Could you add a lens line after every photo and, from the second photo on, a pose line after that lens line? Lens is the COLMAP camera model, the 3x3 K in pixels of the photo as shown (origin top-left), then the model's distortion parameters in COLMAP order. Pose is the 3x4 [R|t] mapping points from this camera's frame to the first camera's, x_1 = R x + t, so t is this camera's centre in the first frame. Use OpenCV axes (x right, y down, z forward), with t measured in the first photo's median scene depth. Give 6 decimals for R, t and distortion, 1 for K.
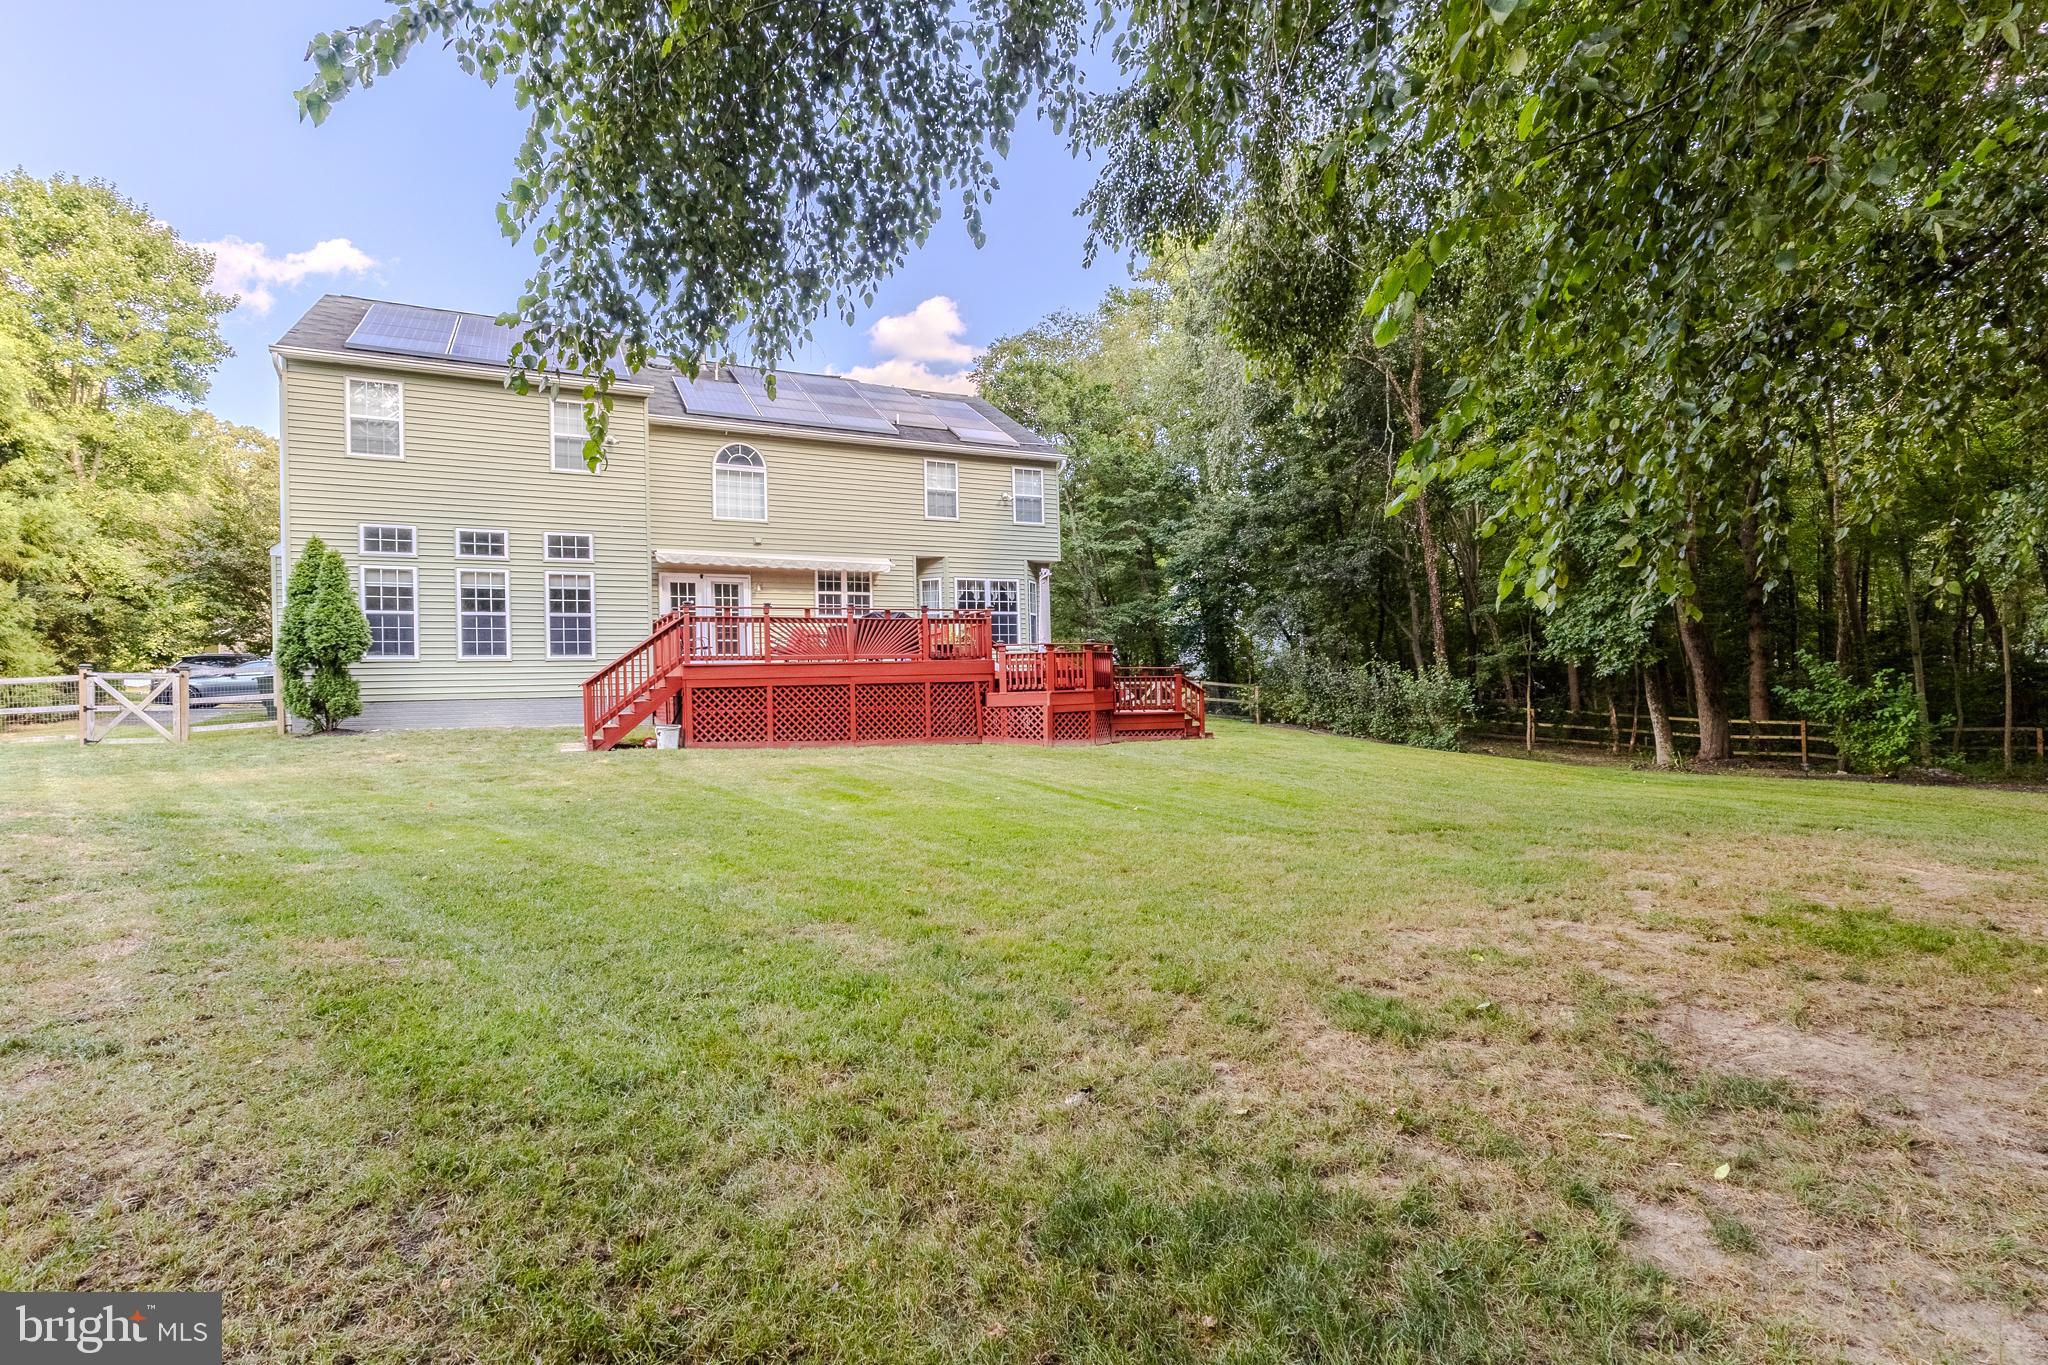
lens RADIAL K [[943.2, 0, 1024.0], [0, 943.2, 682.5], [0, 0, 1]] dist [-0.000558, -0.000030]
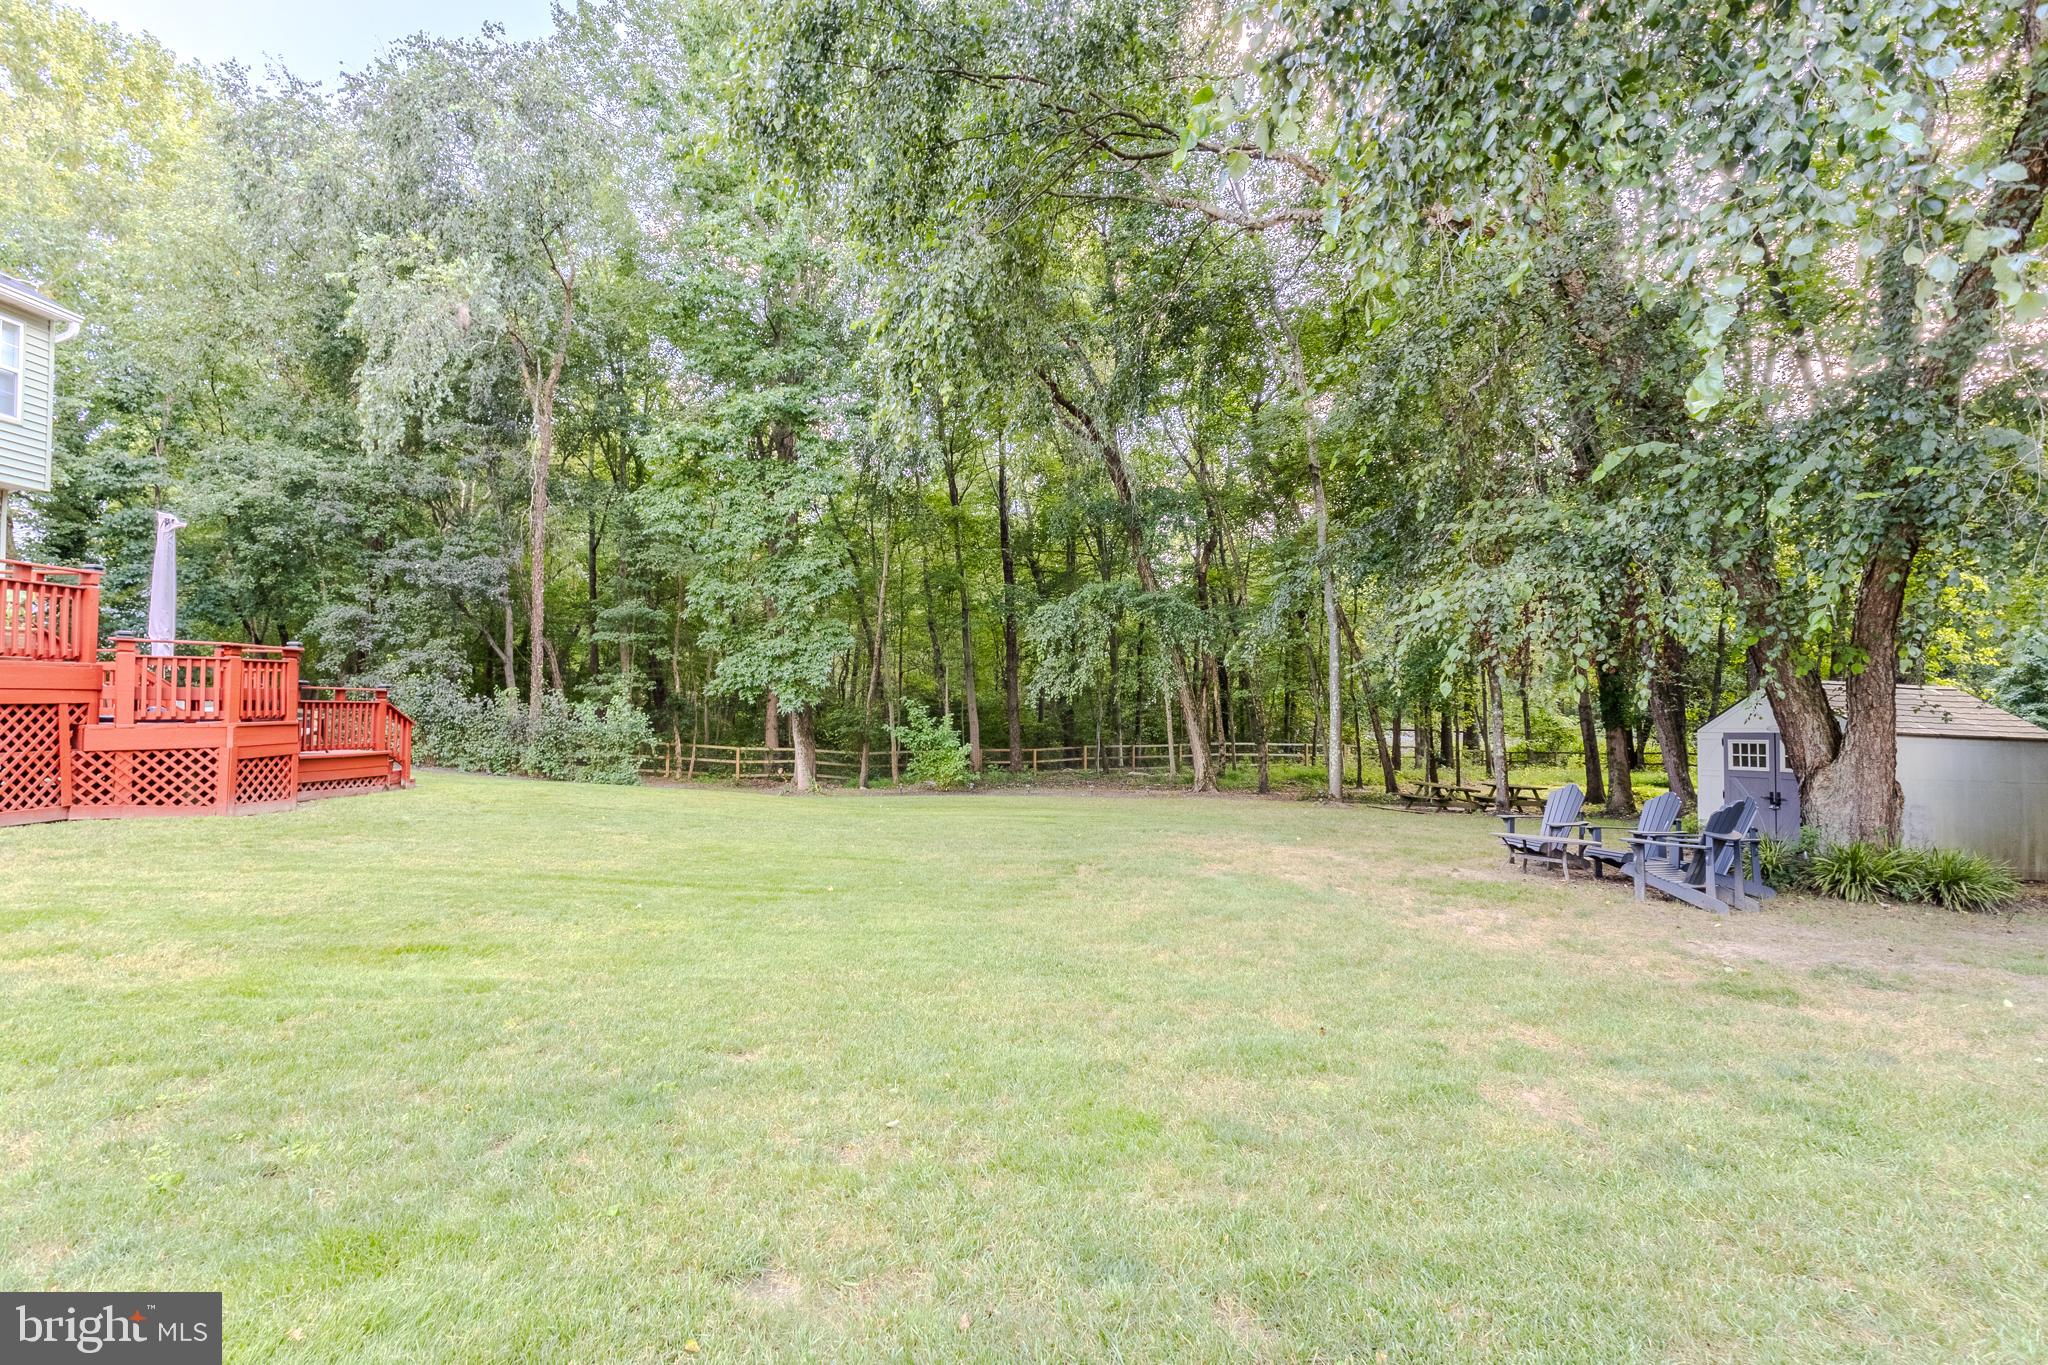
lens RADIAL K [[943.2, 0, 1024.0], [0, 943.2, 682.5], [0, 0, 1]] dist [-0.000558, -0.000030]
pose [[0.439347, 0.048348, 0.897016, -0.263329], [-0.026594, 0.998813, -0.040809, -0.004864], [-0.897924, -0.005926, 0.440111, 0.254002]]
